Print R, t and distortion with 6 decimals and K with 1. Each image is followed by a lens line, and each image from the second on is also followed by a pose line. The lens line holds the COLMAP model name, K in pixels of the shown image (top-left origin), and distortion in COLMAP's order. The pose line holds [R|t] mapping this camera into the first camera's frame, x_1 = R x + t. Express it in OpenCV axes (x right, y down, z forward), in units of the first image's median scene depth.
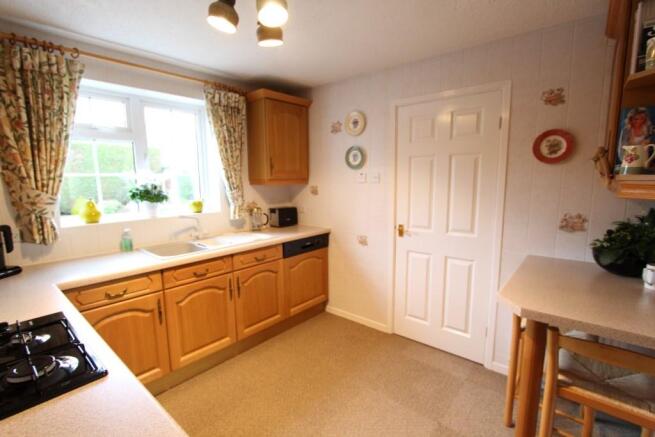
lens RADIAL K [[302.4, 0, 326.5], [0, 302.4, 221.0], [0, 0, 1]] dist [-0.022736, 0.005222]
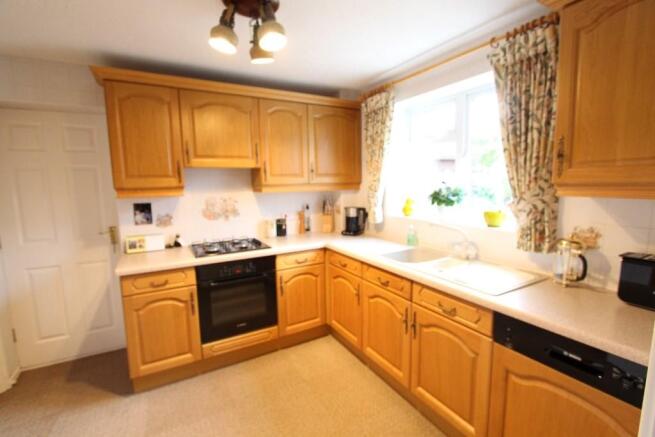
lens RADIAL K [[302.4, 0, 326.8], [0, 302.4, 222.3], [0, 0, 1]] dist [-0.022736, 0.005222]
pose [[-0.345021, 0.140839, -0.927968, 0.427086], [-0.113273, 0.975204, 0.190123, -0.144428], [0.931735, 0.170711, -0.320513, 0.937711]]
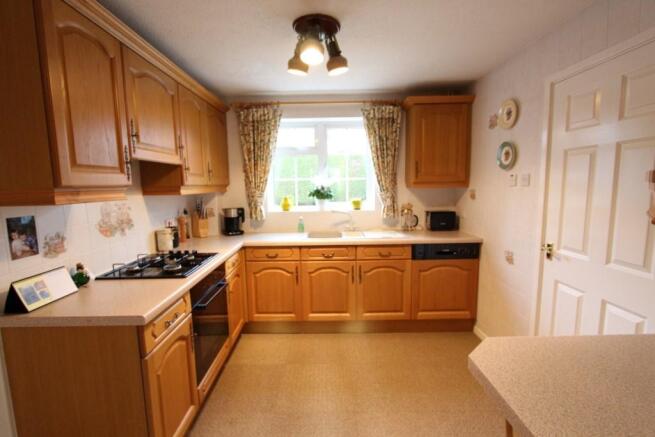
lens RADIAL K [[302.4, 0, 327.7], [0, 302.4, 221.5], [0, 0, 1]] dist [-0.022736, 0.005222]
pose [[0.652590, 0.093482, -0.751923, 0.461374], [-0.098237, 0.994423, 0.038372, -0.016612], [0.751316, 0.048826, 0.658133, 0.116619]]
